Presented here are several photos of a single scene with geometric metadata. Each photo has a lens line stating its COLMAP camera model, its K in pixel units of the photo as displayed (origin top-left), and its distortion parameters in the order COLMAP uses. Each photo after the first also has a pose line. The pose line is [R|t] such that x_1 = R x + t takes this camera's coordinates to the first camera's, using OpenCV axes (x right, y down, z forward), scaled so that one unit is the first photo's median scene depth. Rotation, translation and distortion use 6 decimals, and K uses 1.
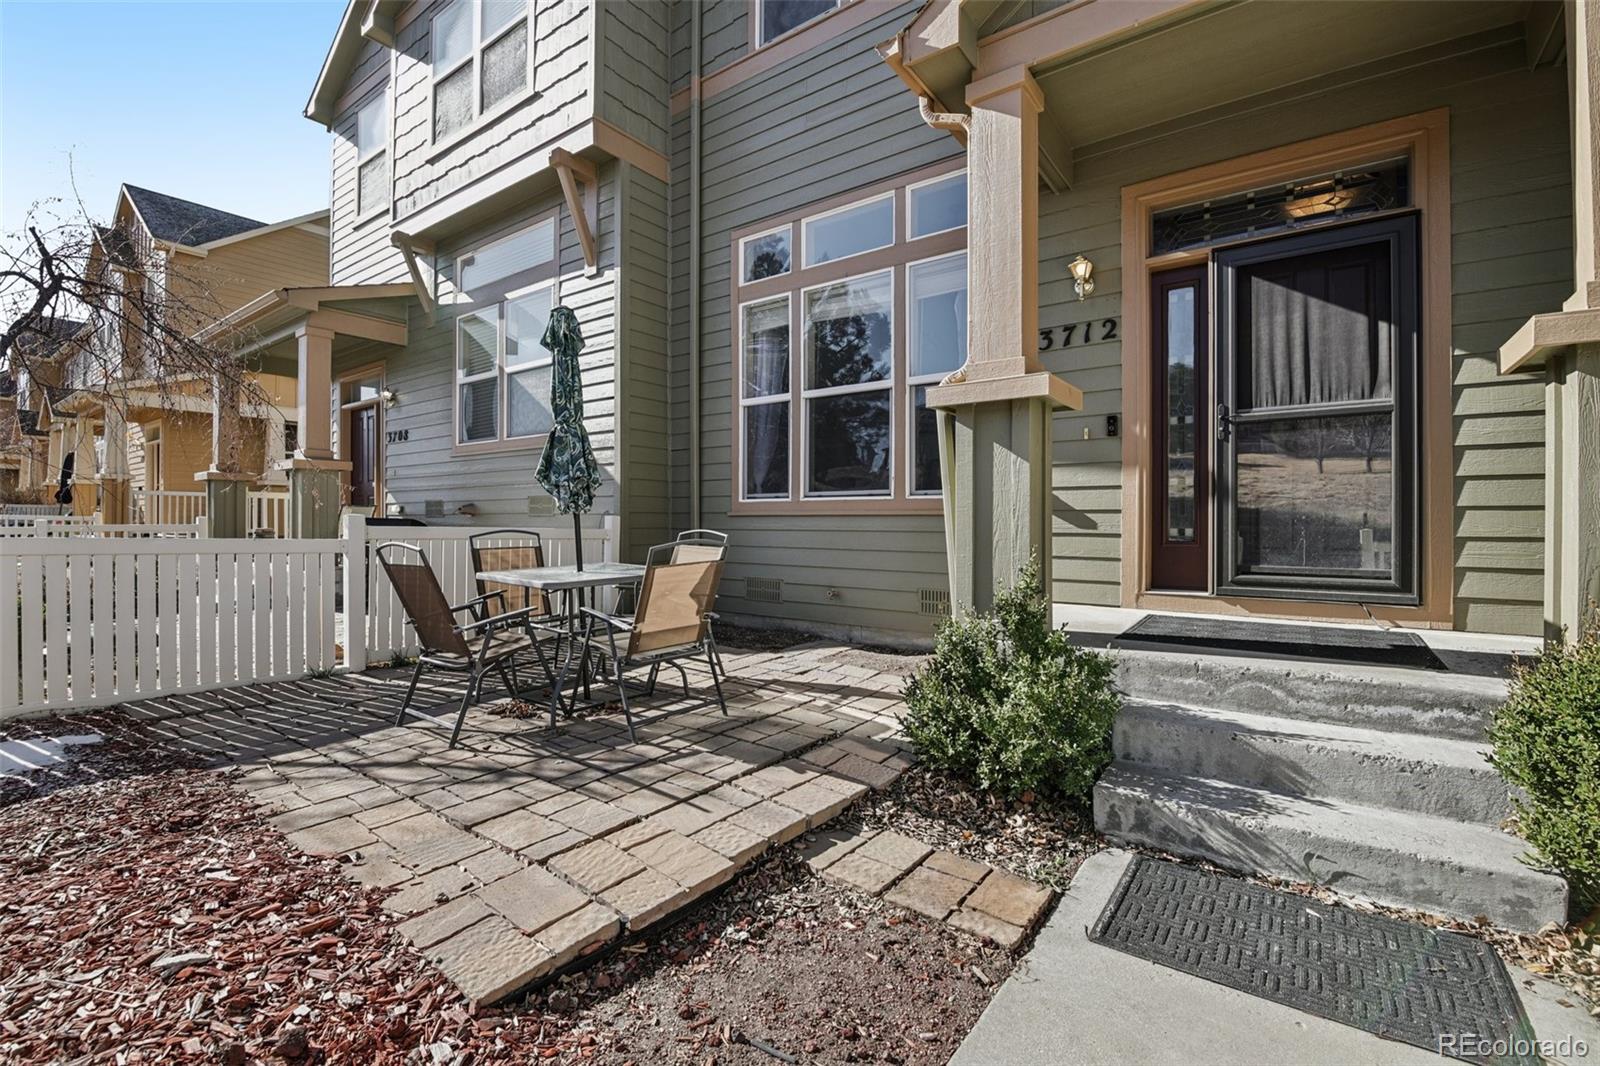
lens RADIAL K [[695.1, 0, 795.4], [0, 695.1, 520.5], [0, 0, 1]] dist [-0.000713, -0.012421]
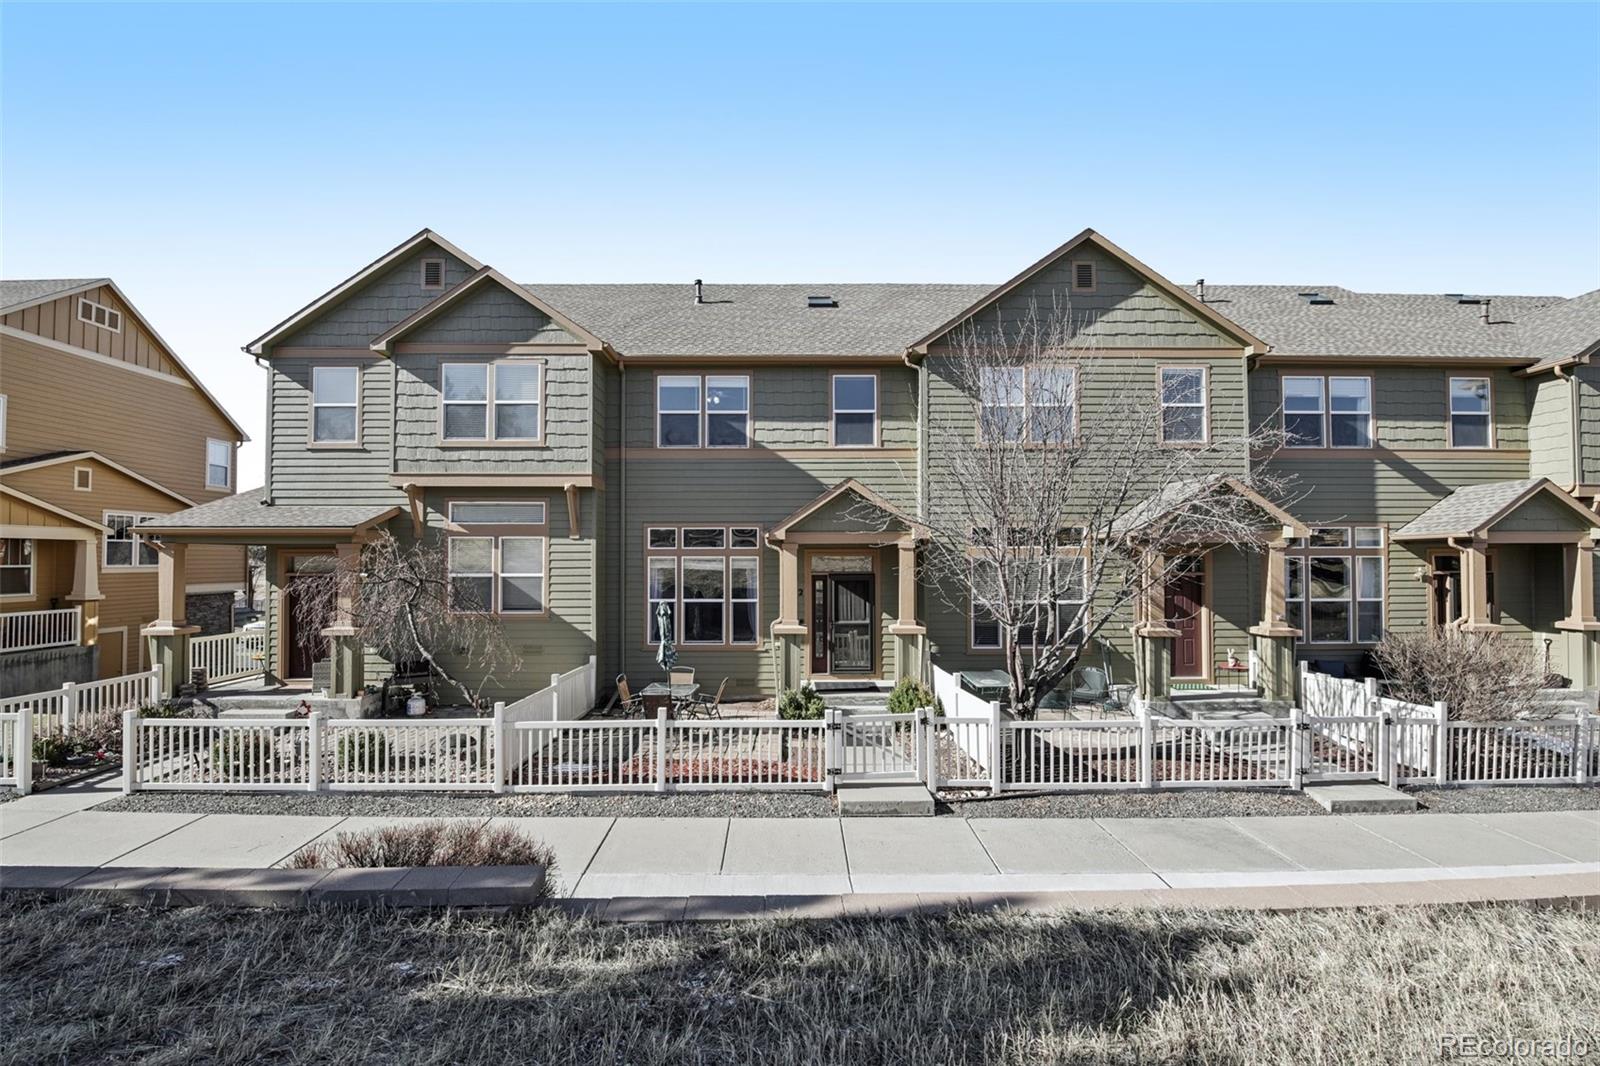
lens RADIAL K [[681.9, 0, 800.0], [0, 681.9, 533.0], [0, 0, 1]] dist [-0.009603, -0.000775]
pose [[0.796506, 0.020831, 0.604272, -1.034572], [0.001402, 0.999340, -0.036299, -0.309798], [-0.604630, 0.029760, 0.795951, -1.070916]]
